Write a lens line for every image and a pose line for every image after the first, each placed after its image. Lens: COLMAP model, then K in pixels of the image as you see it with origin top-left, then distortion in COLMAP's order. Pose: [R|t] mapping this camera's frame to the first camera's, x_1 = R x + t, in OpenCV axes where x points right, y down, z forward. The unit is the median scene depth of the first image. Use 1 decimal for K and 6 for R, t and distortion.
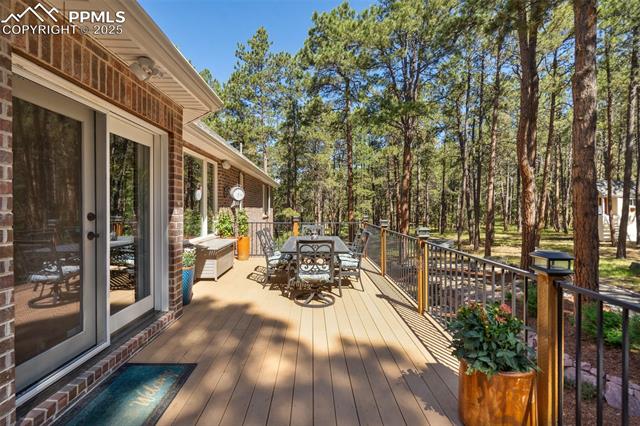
lens RADIAL K [[294.7, 0, 322.3], [0, 294.7, 212.2], [0, 0, 1]] dist [-0.002685, -0.000081]
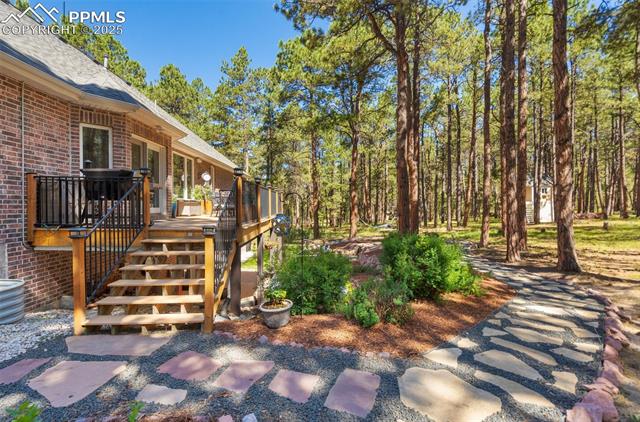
lens RADIAL K [[294.7, 0, 318.2], [0, 294.7, 208.9], [0, 0, 1]] dist [-0.002685, -0.000081]
pose [[0.999984, -0.005143, -0.002514, 0.107085], [0.005132, 0.999979, -0.004038, 0.038558], [0.002534, 0.004025, 0.999989, -0.206445]]
